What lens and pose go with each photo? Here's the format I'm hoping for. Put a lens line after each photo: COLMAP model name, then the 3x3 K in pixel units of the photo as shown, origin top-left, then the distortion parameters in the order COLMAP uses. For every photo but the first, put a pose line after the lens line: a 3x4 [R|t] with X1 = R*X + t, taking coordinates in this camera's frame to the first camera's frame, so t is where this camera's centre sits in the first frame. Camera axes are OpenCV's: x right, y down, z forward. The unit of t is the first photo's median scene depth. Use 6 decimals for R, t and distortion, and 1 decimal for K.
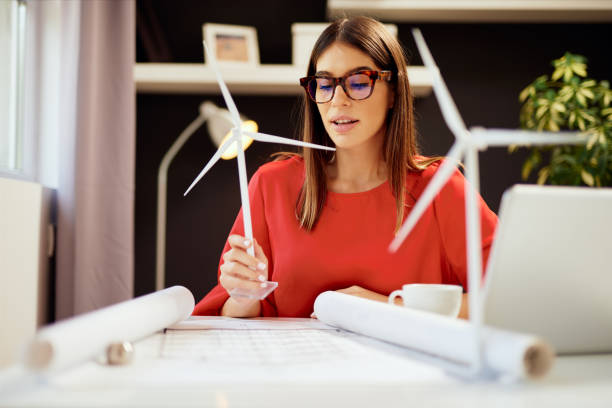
lens RADIAL K [[867.6, 0, 320.9], [0, 867.6, 202.0], [0, 0, 1]] dist [0.014877, 0.002728]
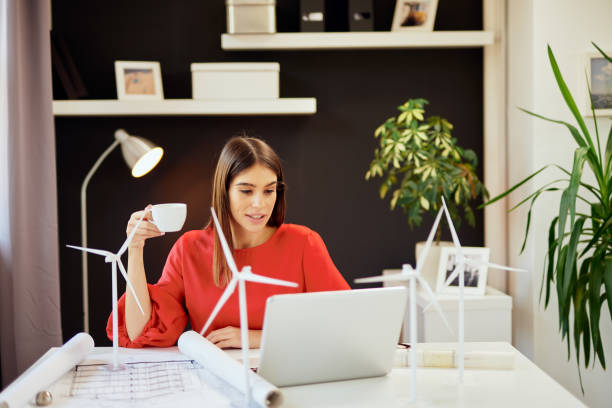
lens RADIAL K [[932.2, 0, 322.5], [0, 932.2, 204.9], [0, 0, 1]] dist [-0.006725, -0.011798]
pose [[0.998356, -0.023505, 0.052276, 0.090528], [0.019232, 0.996546, 0.080789, -0.136551], [-0.053995, -0.079651, 0.995359, -0.328698]]
